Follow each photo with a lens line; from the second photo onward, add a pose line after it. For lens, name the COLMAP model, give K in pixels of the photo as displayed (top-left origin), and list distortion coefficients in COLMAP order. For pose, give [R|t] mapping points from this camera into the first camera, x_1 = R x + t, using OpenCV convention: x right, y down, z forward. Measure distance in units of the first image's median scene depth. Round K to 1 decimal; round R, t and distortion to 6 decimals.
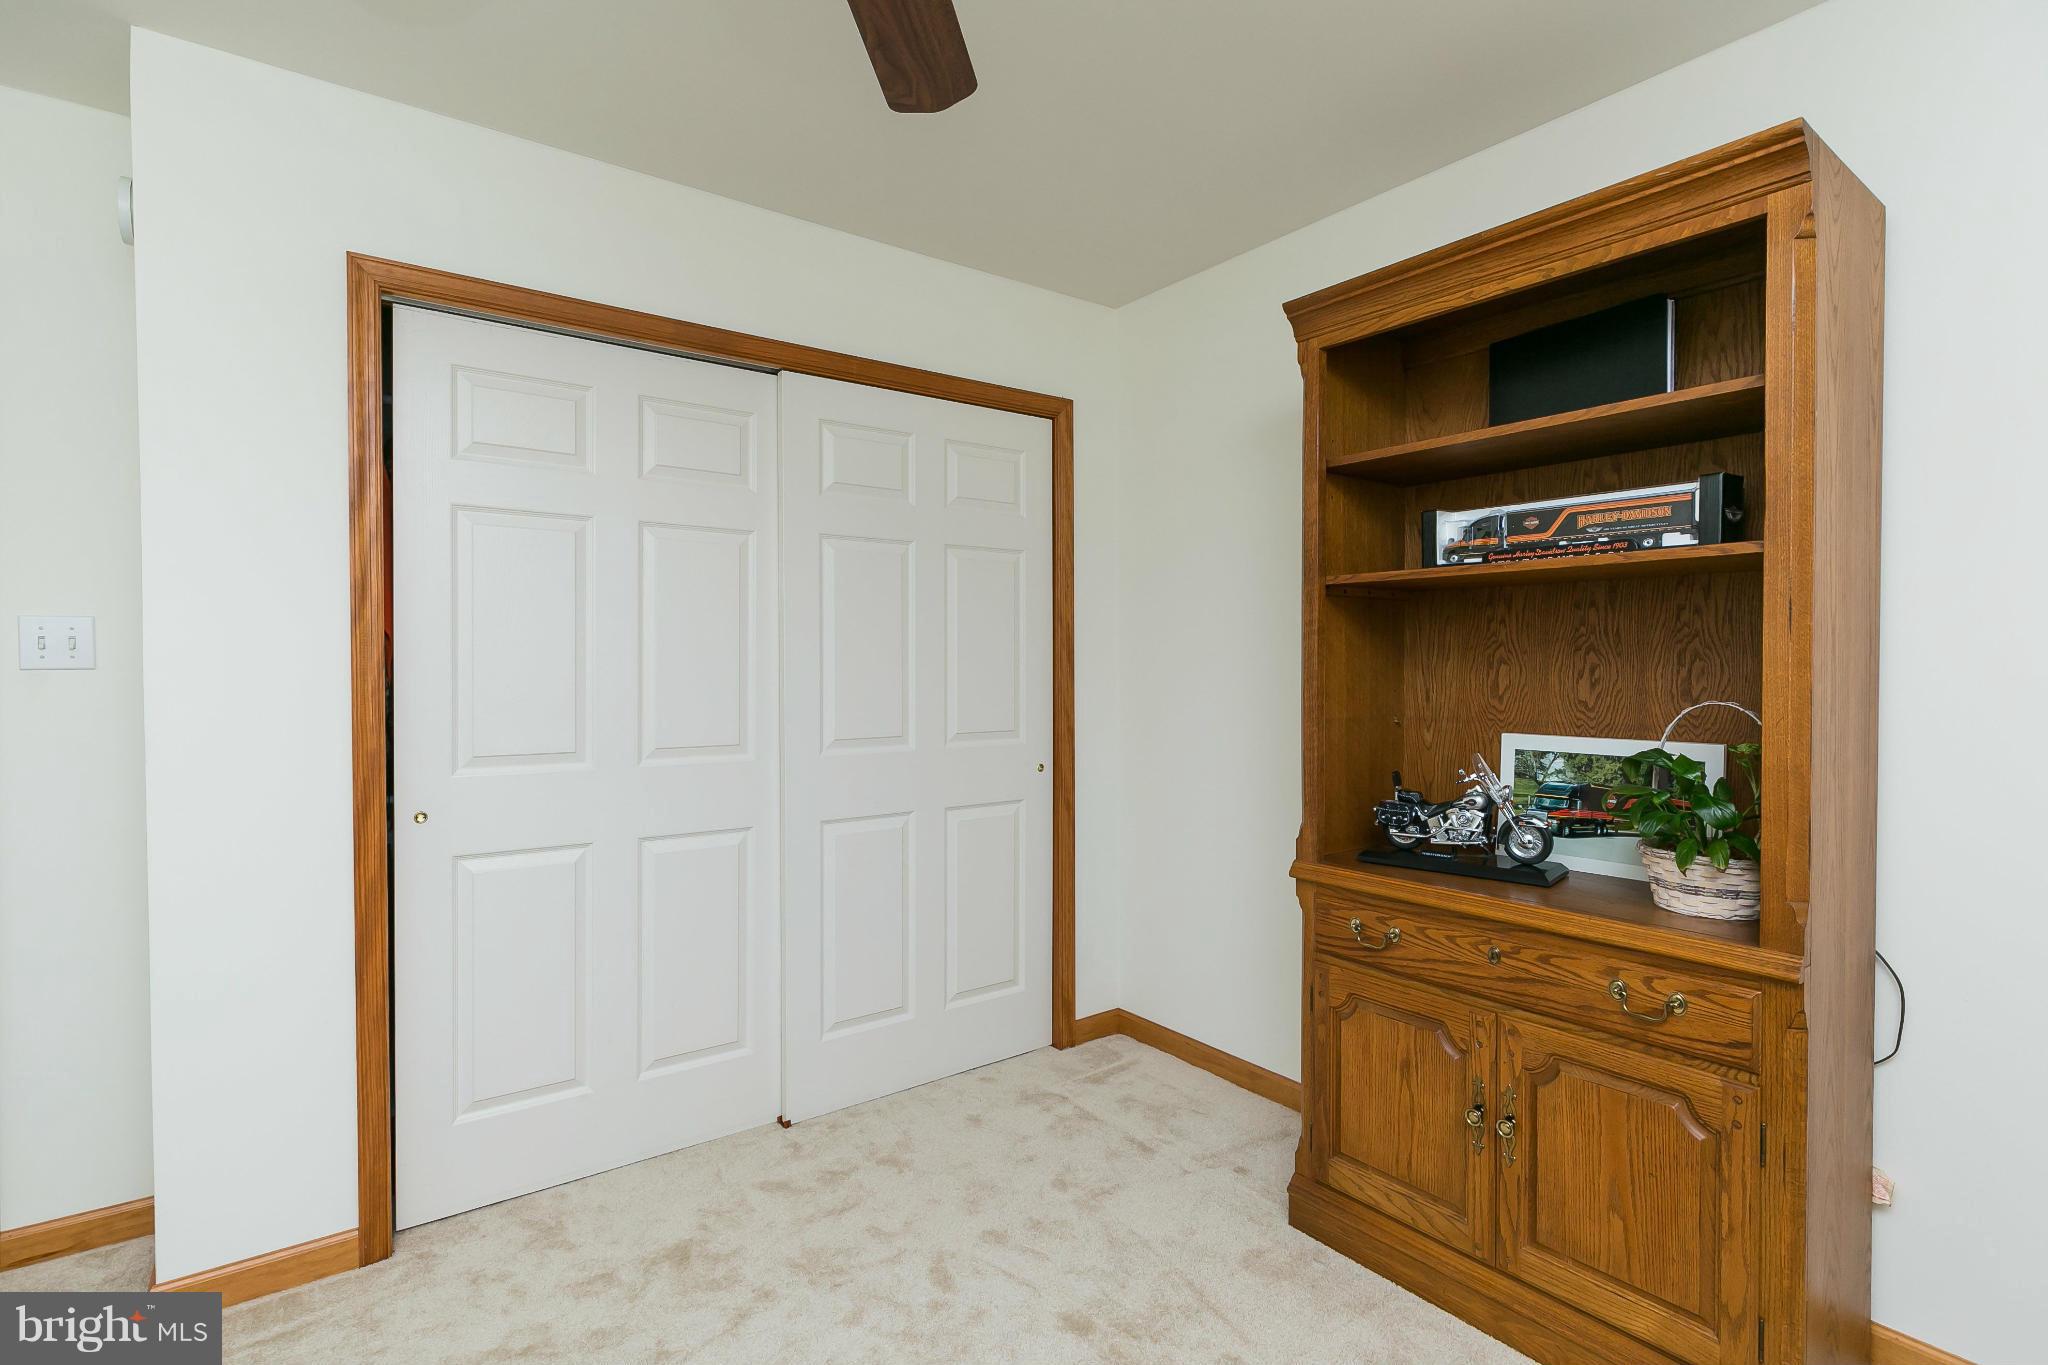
lens RADIAL K [[940.4, 0, 1024.0], [0, 940.4, 682.5], [0, 0, 1]] dist [0.000937, 0.000225]
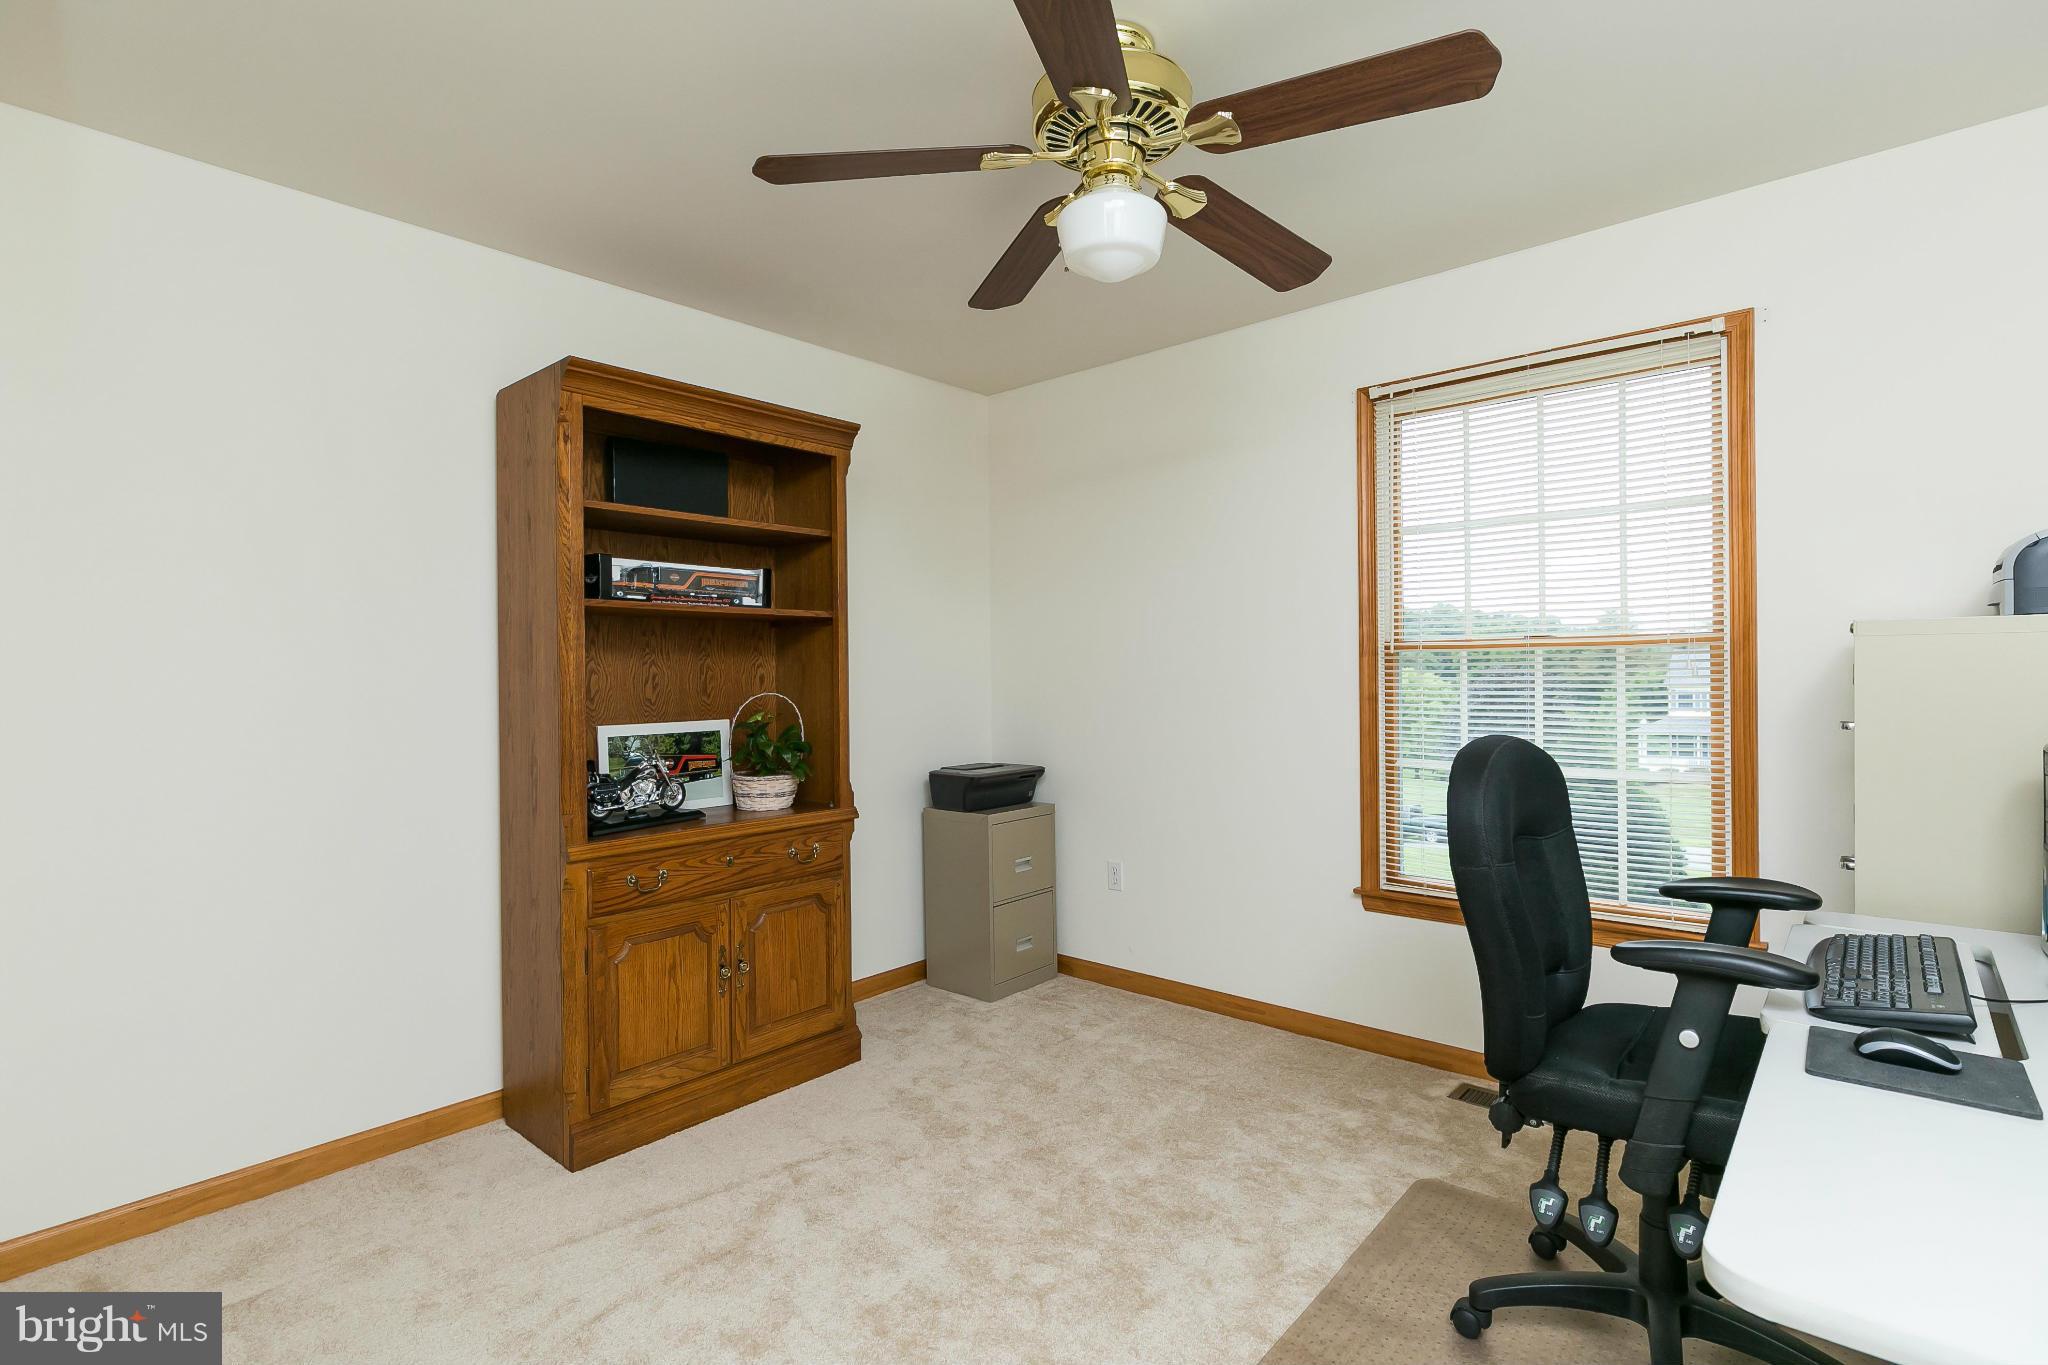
lens RADIAL K [[940.4, 0, 1024.0], [0, 940.4, 682.5], [0, 0, 1]] dist [0.000937, 0.000225]
pose [[-0.162041, -0.004733, 0.986773, -1.029610], [0.031172, 0.999465, 0.009913, -0.002220], [-0.986292, 0.032366, -0.161806, 0.718650]]
